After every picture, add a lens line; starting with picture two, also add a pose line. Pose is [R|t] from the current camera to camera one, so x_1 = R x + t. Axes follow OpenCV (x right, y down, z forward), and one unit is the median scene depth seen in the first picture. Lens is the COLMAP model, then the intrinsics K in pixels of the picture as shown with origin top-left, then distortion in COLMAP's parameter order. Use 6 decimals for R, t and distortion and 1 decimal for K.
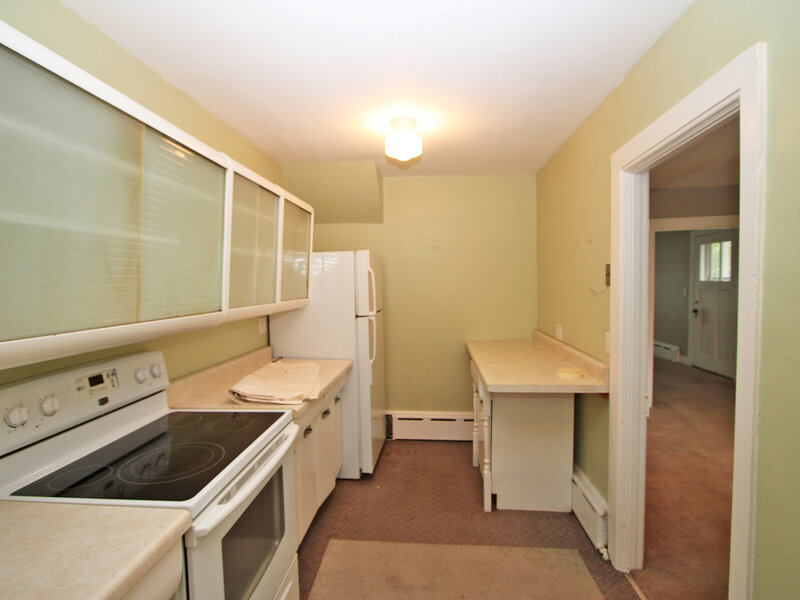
lens RADIAL K [[417.2, 0, 399.5], [0, 417.2, 298.7], [0, 0, 1]] dist [-0.004289, -0.000073]
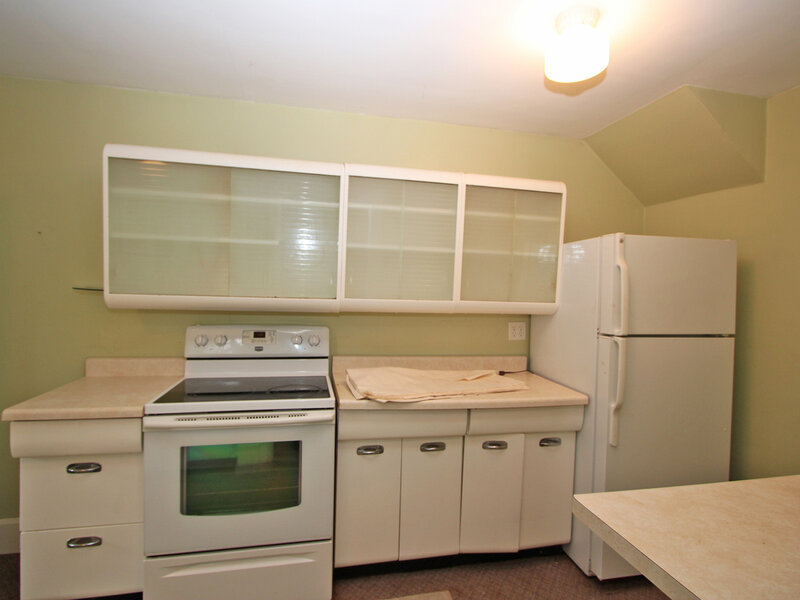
lens RADIAL K [[417.2, 0, 399.5], [0, 417.2, 298.7], [0, 0, 1]] dist [-0.004289, -0.000073]
pose [[0.294178, 0.053295, -0.954264, 0.725774], [-0.070973, 0.996906, 0.033797, -0.023074], [0.953112, 0.057785, 0.297050, 0.813533]]
